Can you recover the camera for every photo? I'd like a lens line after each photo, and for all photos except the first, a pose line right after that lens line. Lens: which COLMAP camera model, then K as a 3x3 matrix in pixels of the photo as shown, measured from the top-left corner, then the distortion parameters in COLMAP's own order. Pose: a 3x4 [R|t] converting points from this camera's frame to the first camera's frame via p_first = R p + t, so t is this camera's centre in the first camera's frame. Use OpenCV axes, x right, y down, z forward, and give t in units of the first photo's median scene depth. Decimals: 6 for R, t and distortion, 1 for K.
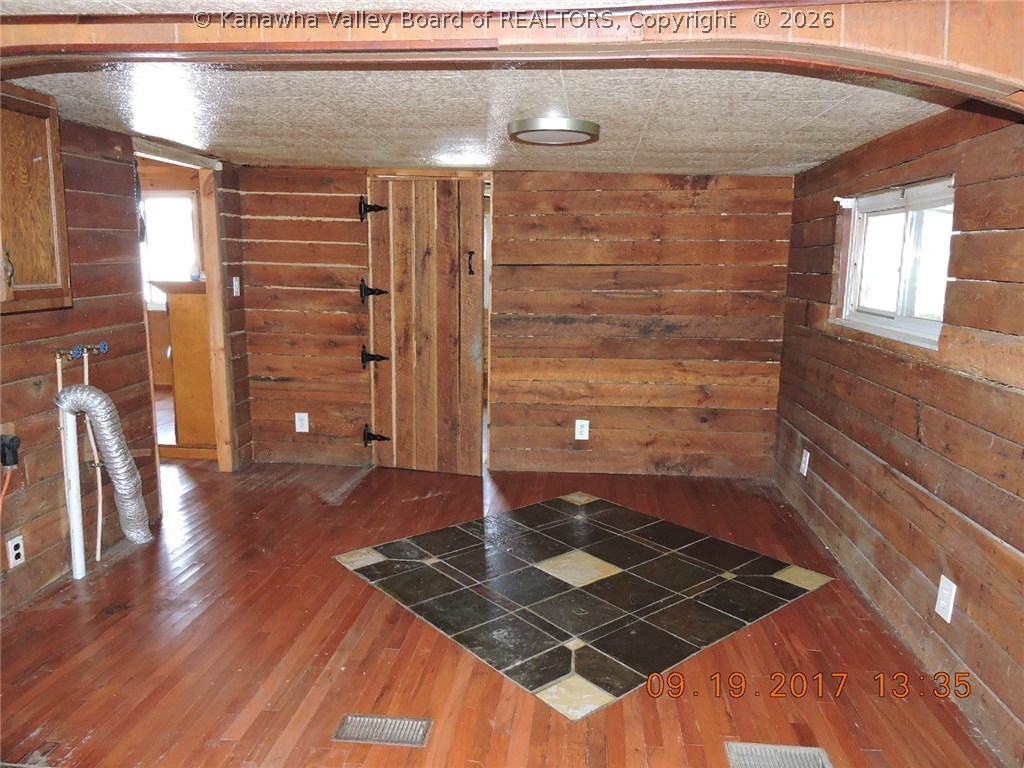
lens RADIAL K [[737.7, 0, 512.9], [0, 737.7, 383.6], [0, 0, 1]] dist [0.001606, 0.001663]
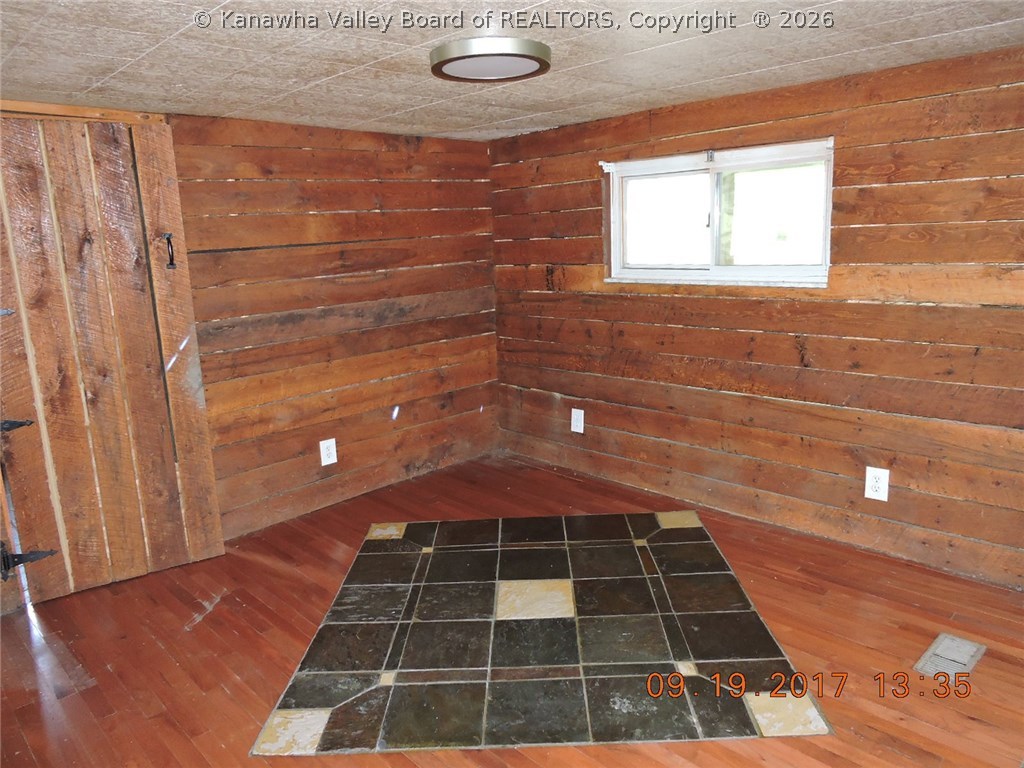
lens RADIAL K [[737.7, 0, 512.9], [0, 737.7, 383.6], [0, 0, 1]] dist [0.001606, 0.001663]
pose [[0.645102, -0.195749, 0.738597, -0.377505], [0.178541, 0.978486, 0.103385, -0.060693], [-0.742944, 0.065176, 0.666173, 0.335932]]
